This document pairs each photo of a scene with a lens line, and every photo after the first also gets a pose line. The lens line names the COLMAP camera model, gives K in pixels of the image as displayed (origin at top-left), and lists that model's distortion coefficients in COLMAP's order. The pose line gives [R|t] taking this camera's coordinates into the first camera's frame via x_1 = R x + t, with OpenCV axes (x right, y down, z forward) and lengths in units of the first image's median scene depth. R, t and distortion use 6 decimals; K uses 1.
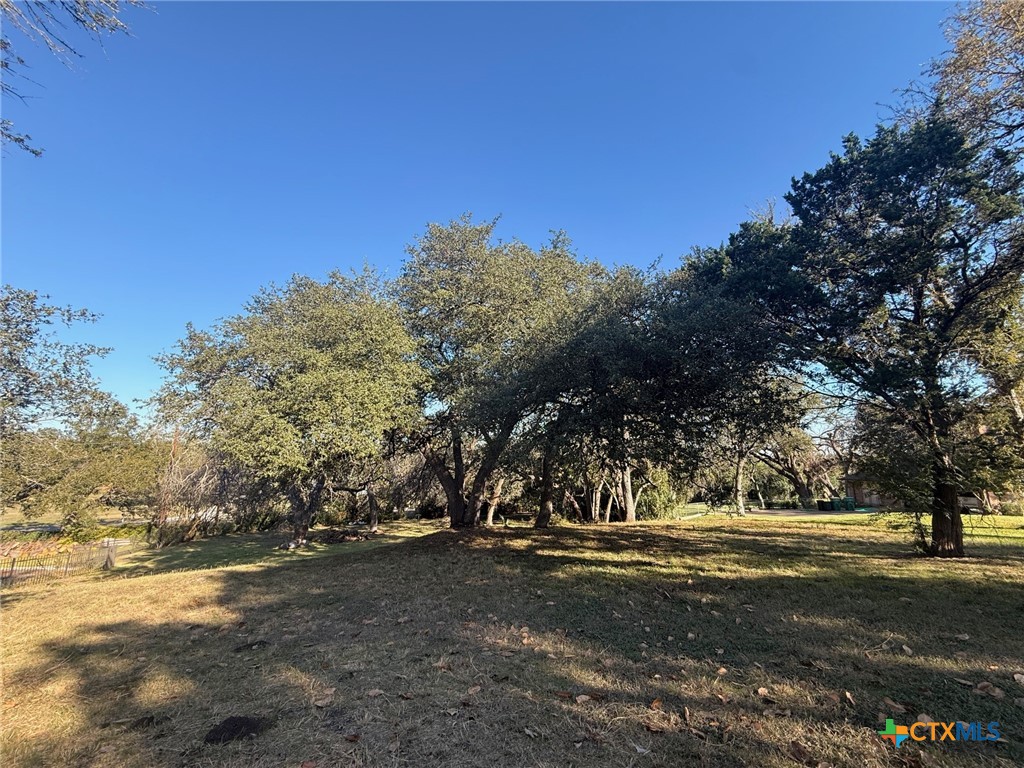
lens RADIAL K [[408.7, 0, 511.1], [0, 408.7, 382.2], [0, 0, 1]] dist [-0.003307, 0.000281]
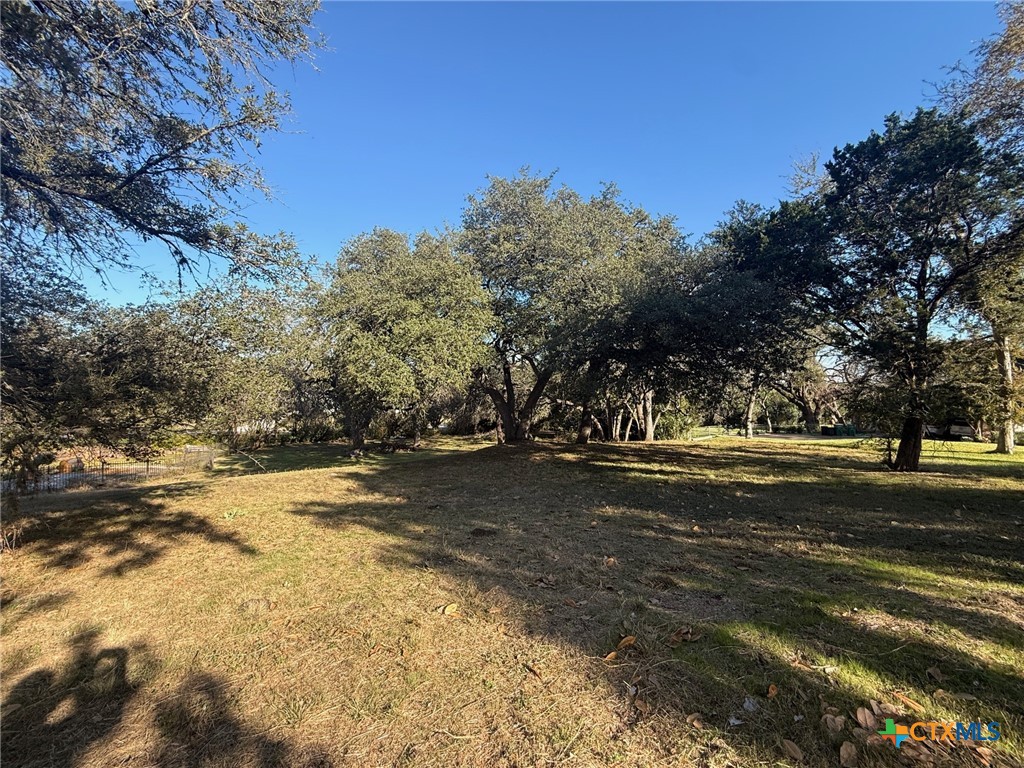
lens RADIAL K [[408.7, 0, 511.9], [0, 408.7, 386.4], [0, 0, 1]] dist [-0.003307, 0.000281]
pose [[0.999370, 0.017212, -0.031037, -0.055839], [-0.010697, 0.979946, 0.198977, -0.029629], [0.033839, -0.198519, 0.979513, -0.094833]]
